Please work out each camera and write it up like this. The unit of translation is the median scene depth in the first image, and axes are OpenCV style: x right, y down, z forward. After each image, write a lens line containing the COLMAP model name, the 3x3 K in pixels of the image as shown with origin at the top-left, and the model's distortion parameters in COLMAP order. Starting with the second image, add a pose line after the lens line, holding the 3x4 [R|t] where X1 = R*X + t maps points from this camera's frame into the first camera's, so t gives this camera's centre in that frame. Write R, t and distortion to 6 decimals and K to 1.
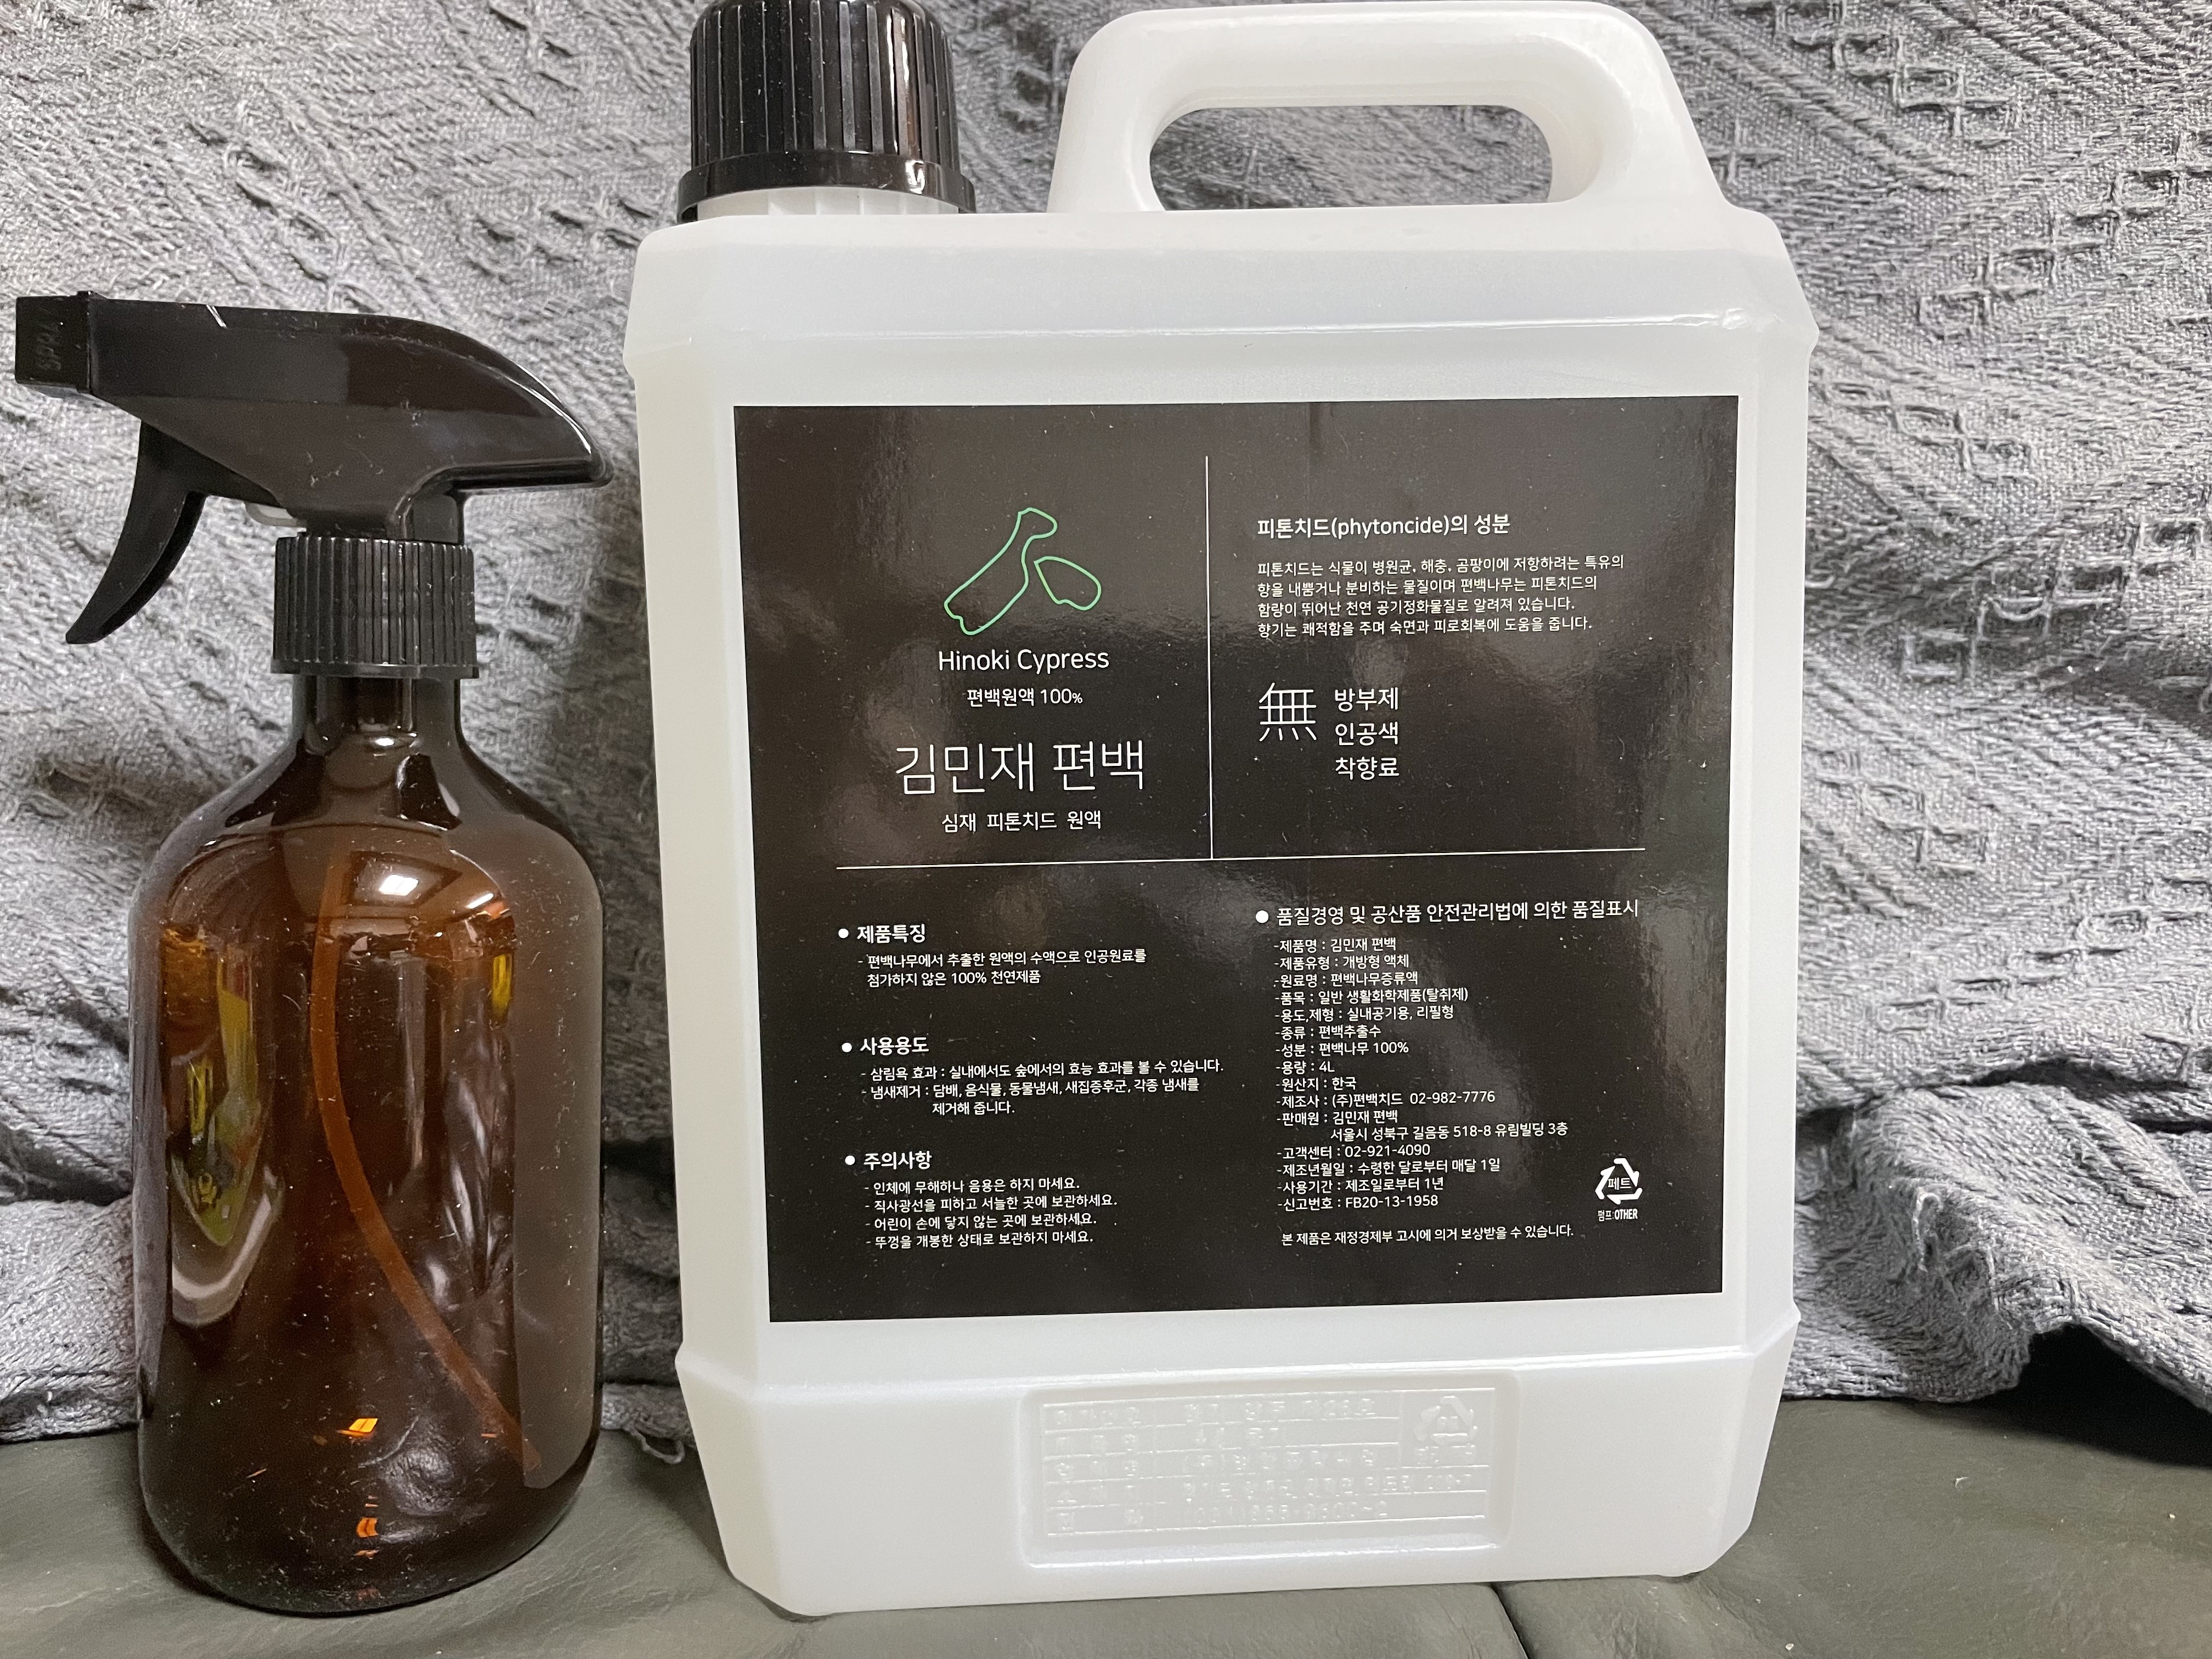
lens RADIAL K [[1713.2, 0, 1111.1], [0, 1713.2, 815.6], [0, 0, 1]] dist [0.132965, -0.202270]
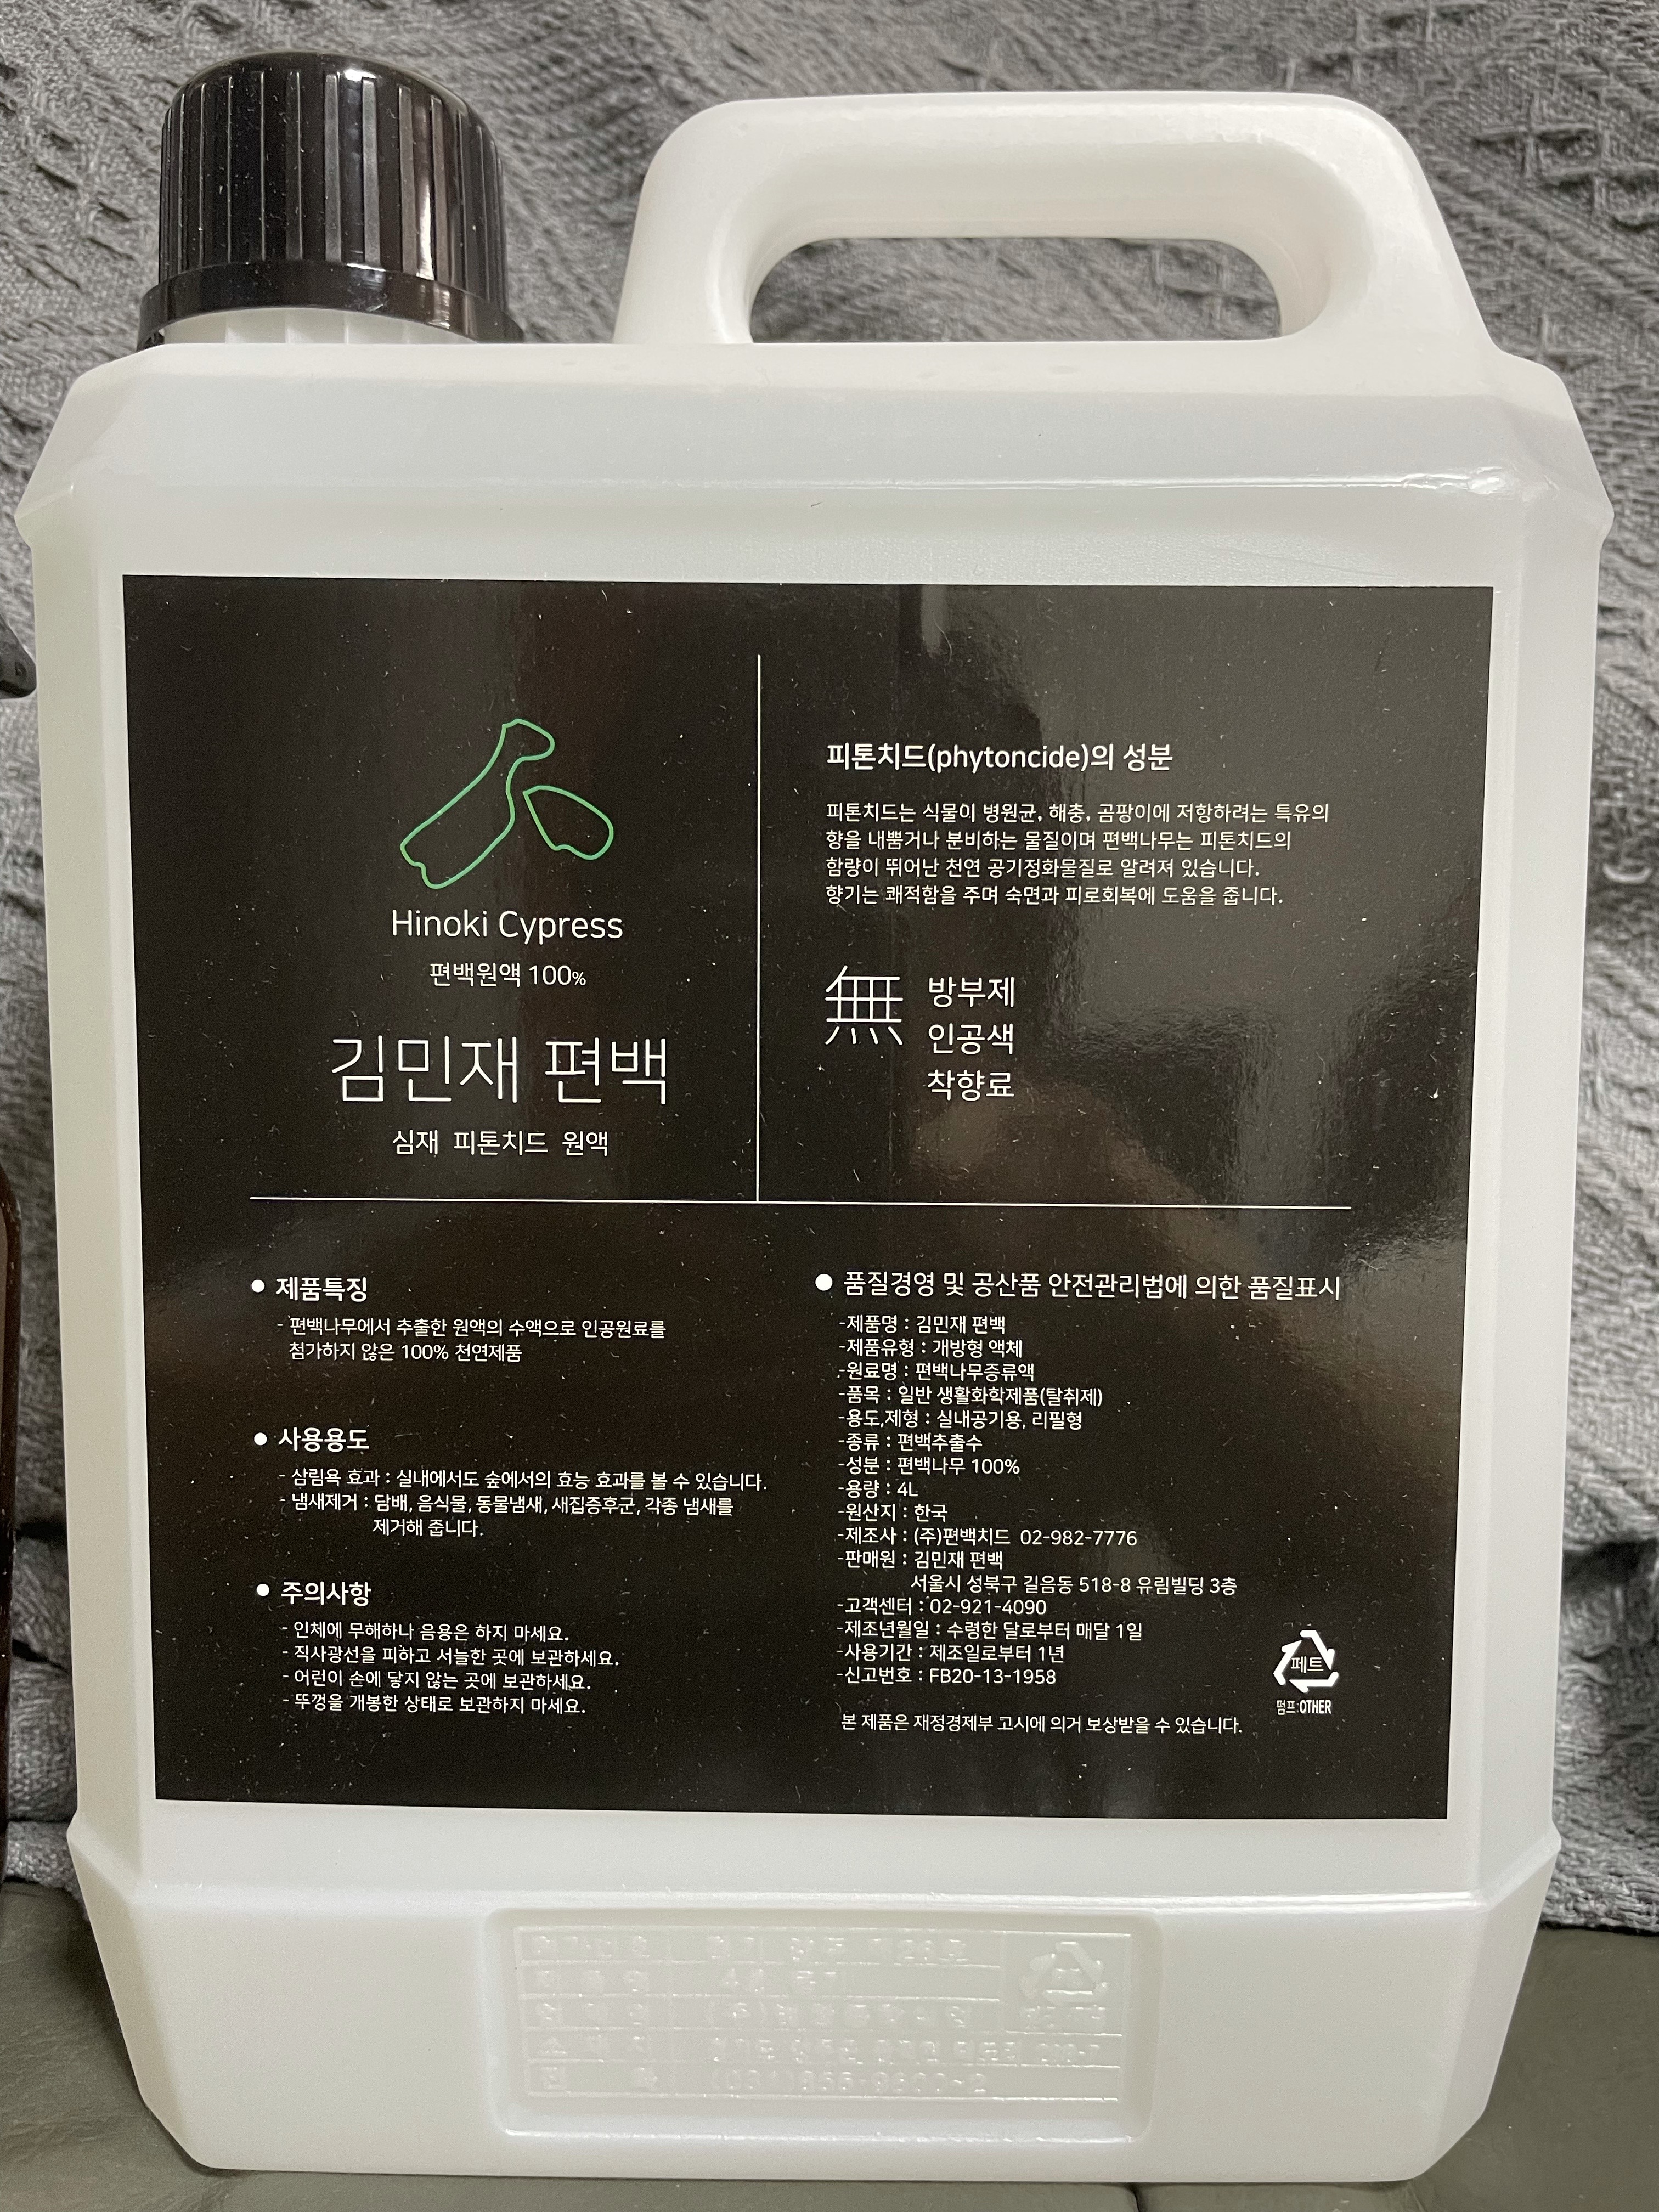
lens RADIAL K [[1682.7, 0, 871.7], [0, 1682.7, 1109.2], [0, 0, 1]] dist [0.101506, -0.147641]
pose [[0.997826, 0.030552, -0.058400, 0.146881], [-0.031555, 0.999369, -0.016328, -0.004226], [0.057864, 0.018135, 0.998160, 0.273793]]
